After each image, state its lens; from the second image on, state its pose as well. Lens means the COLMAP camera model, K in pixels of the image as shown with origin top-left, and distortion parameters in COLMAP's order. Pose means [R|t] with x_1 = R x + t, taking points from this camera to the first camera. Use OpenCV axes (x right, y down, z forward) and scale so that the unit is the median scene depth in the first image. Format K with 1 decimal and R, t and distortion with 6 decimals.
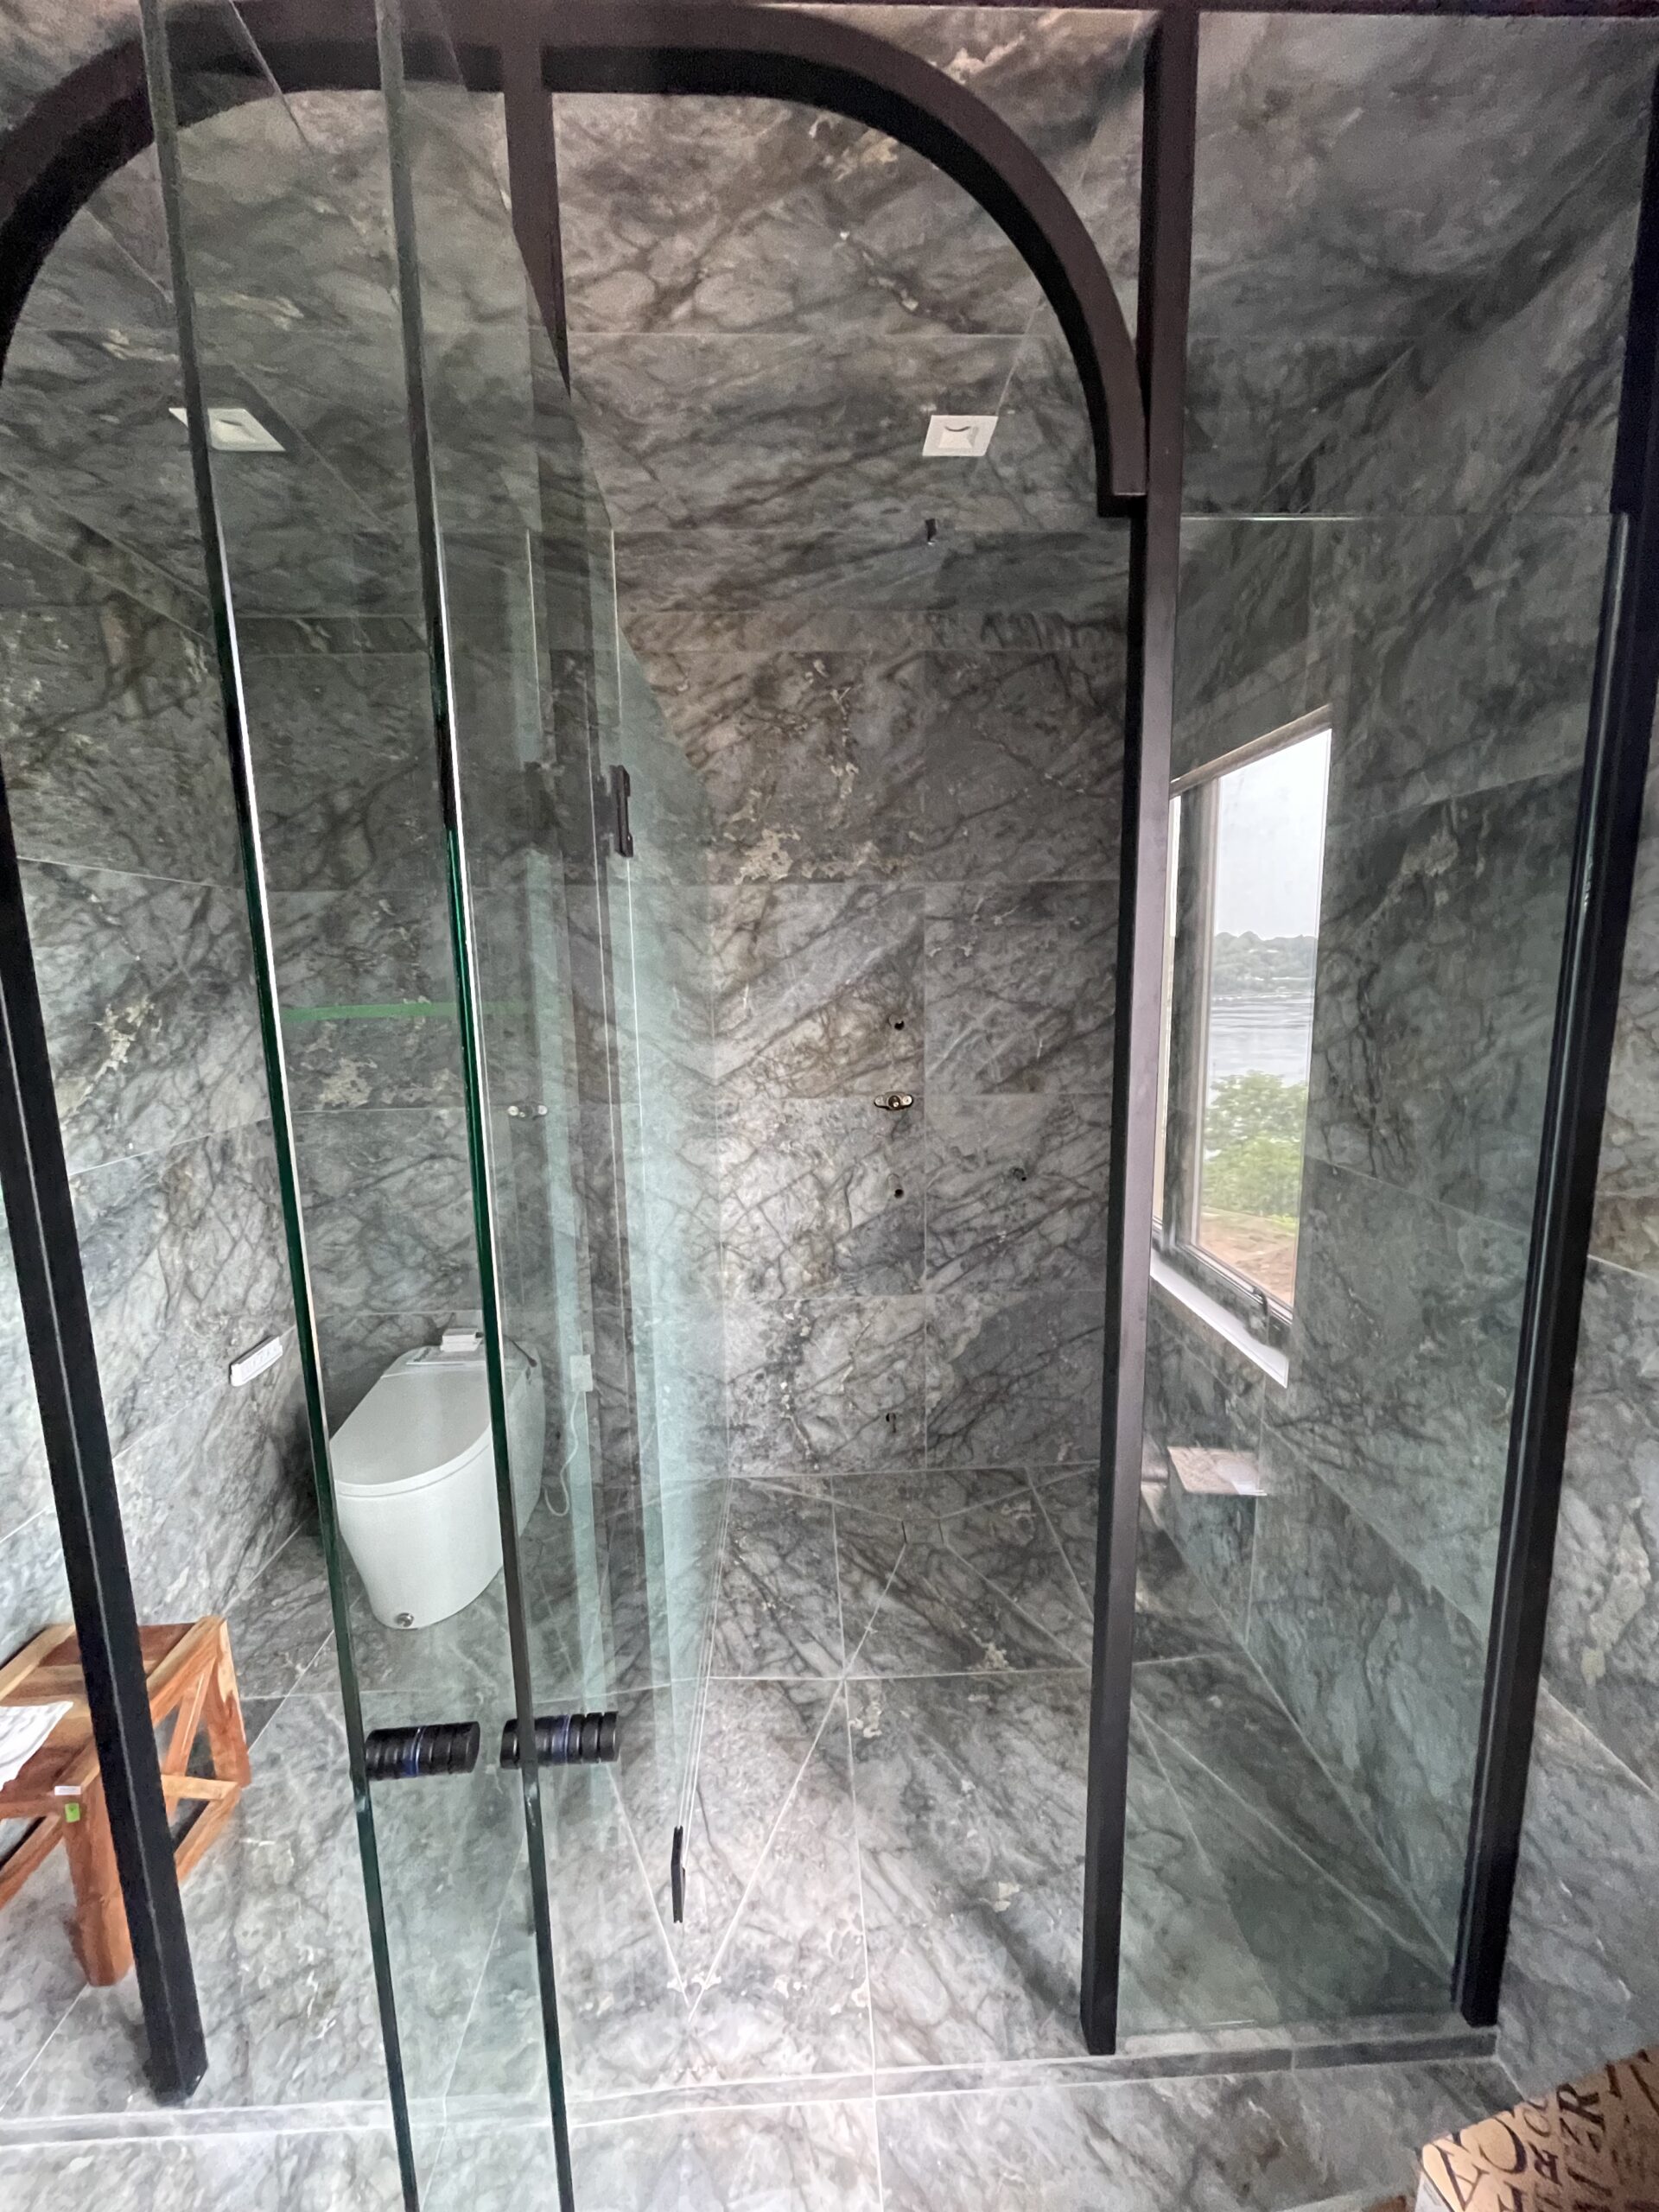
lens RADIAL K [[887.7, 0, 827.0], [0, 887.7, 1116.9], [0, 0, 1]] dist [-0.002220, 0.000263]
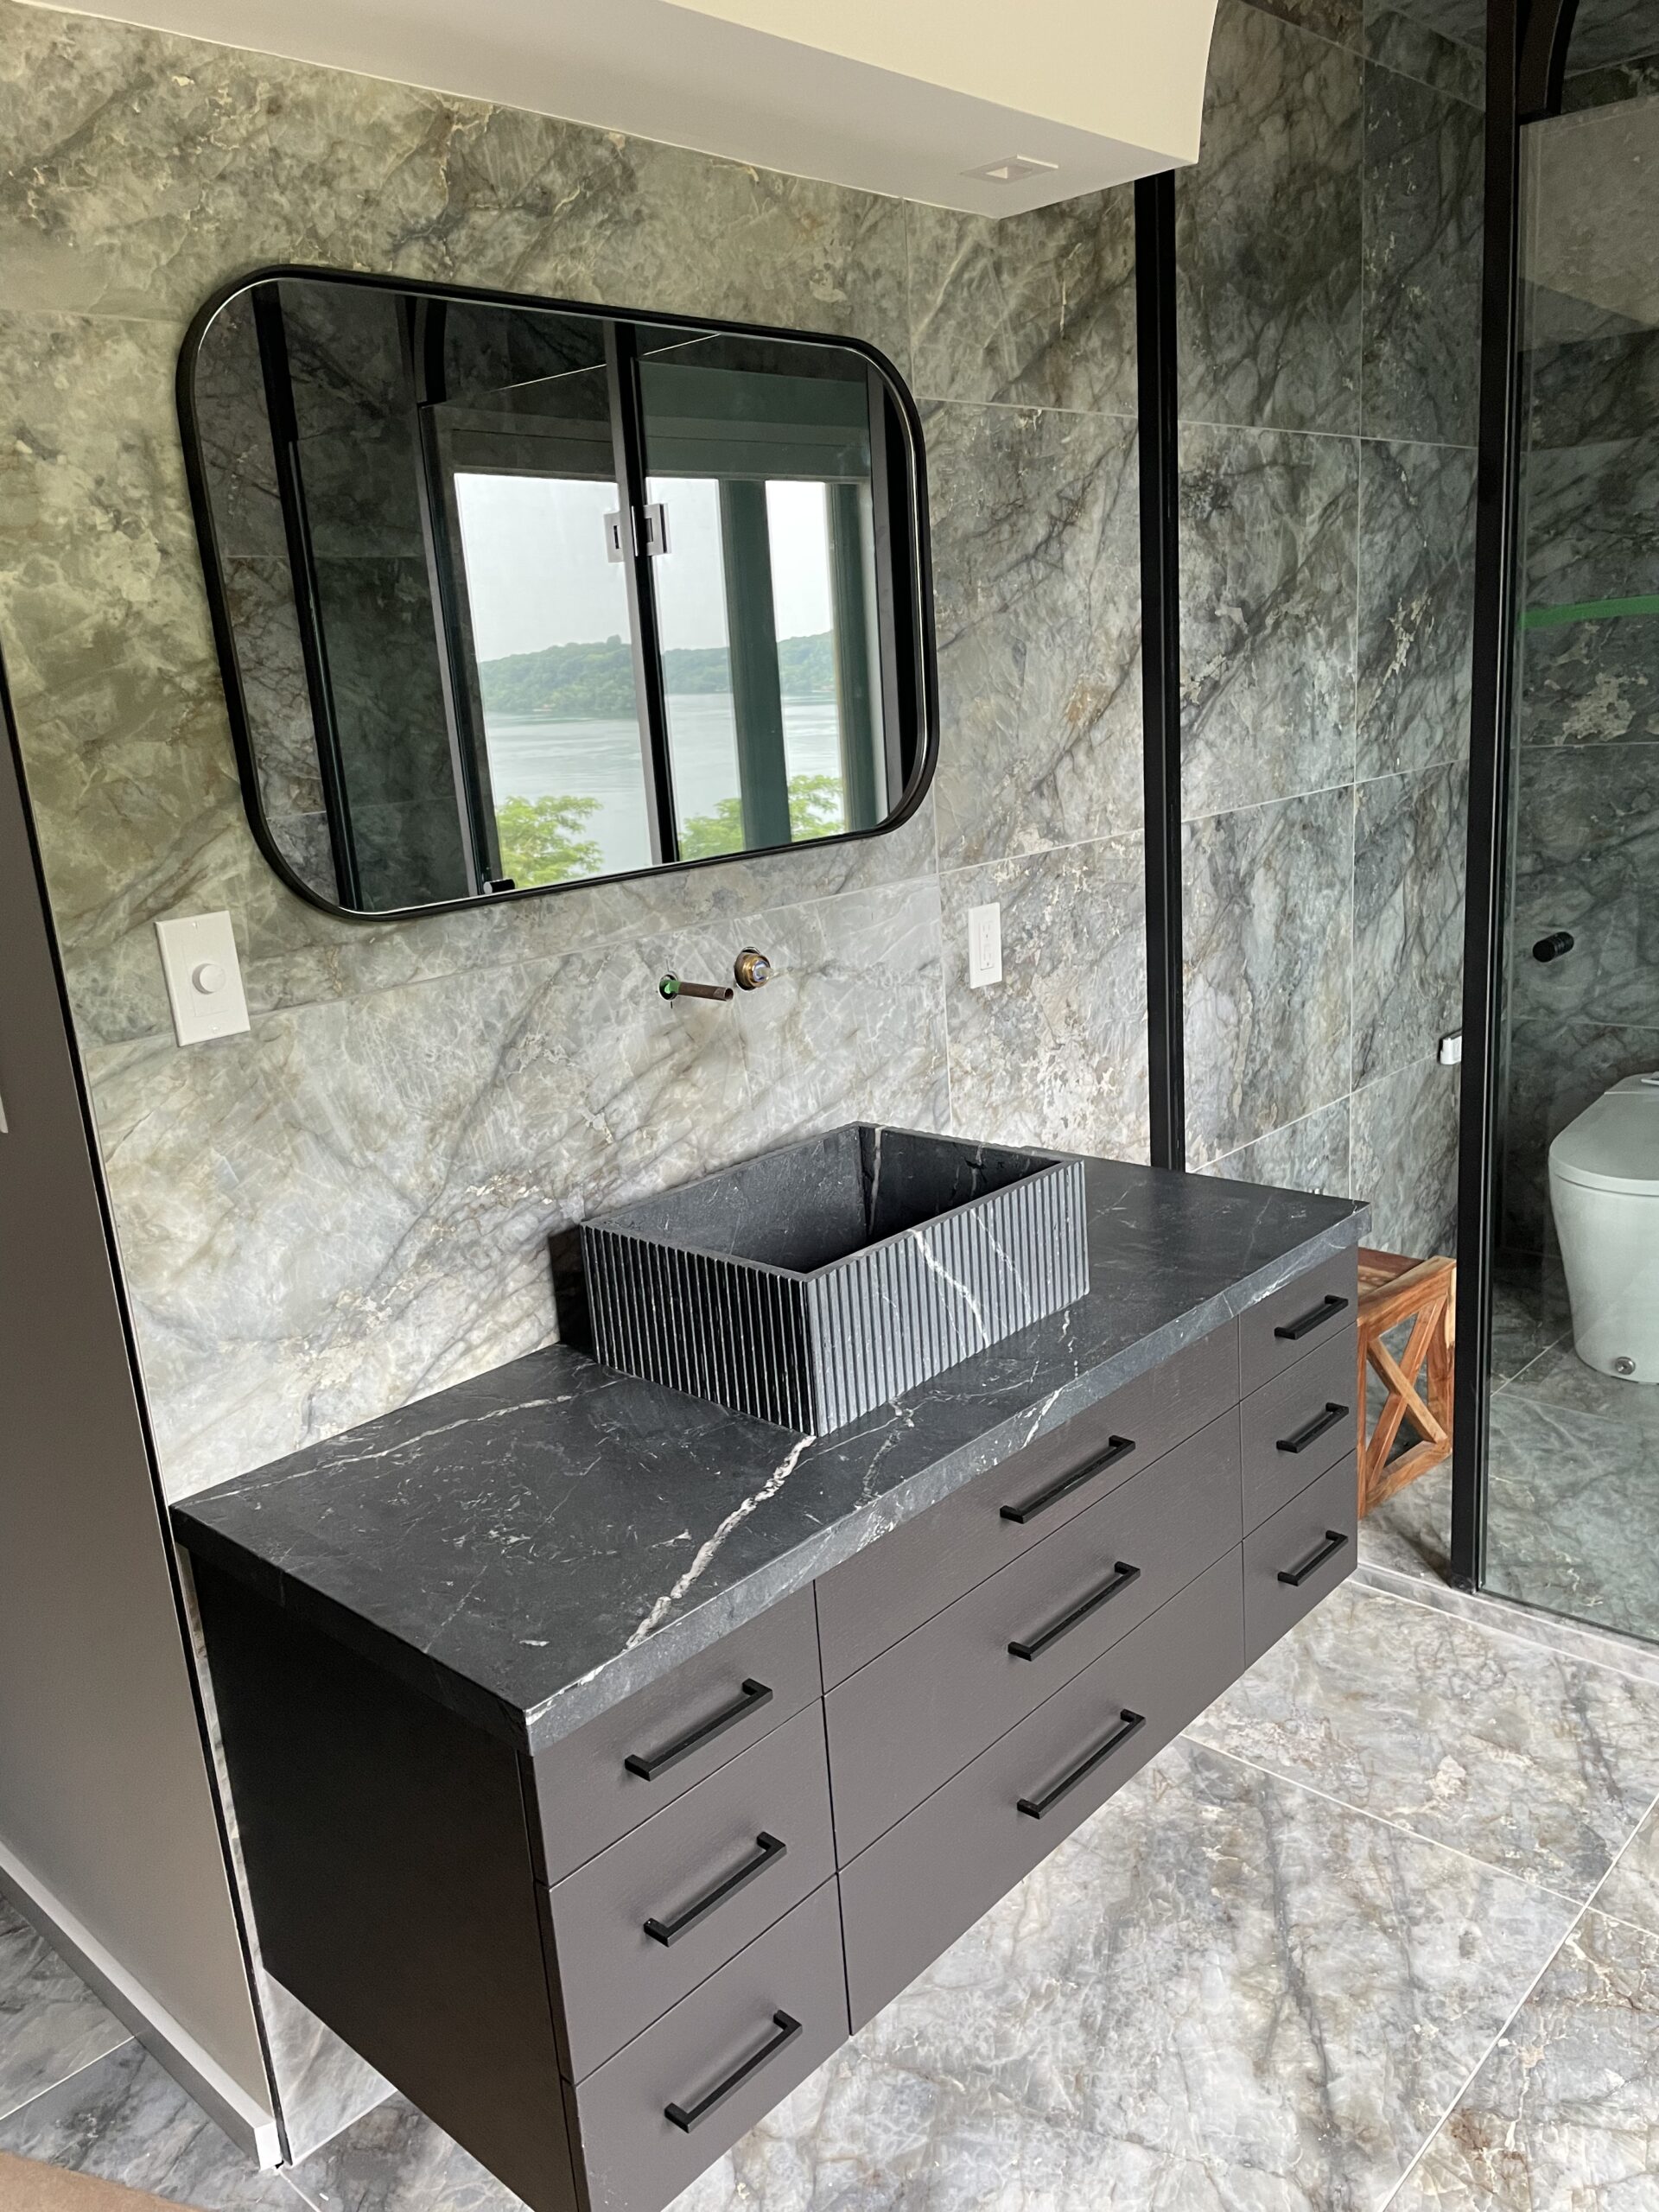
lens RADIAL K [[1665.9, 0, 835.3], [0, 1665.9, 1119.5], [0, 0, 1]] dist [0.078174, -0.106379]
pose [[0.706577, 0.148493, -0.691881, 0.046273], [-0.055012, 0.986303, 0.155502, 0.135649], [0.705495, -0.071812, 0.705067, -0.554620]]
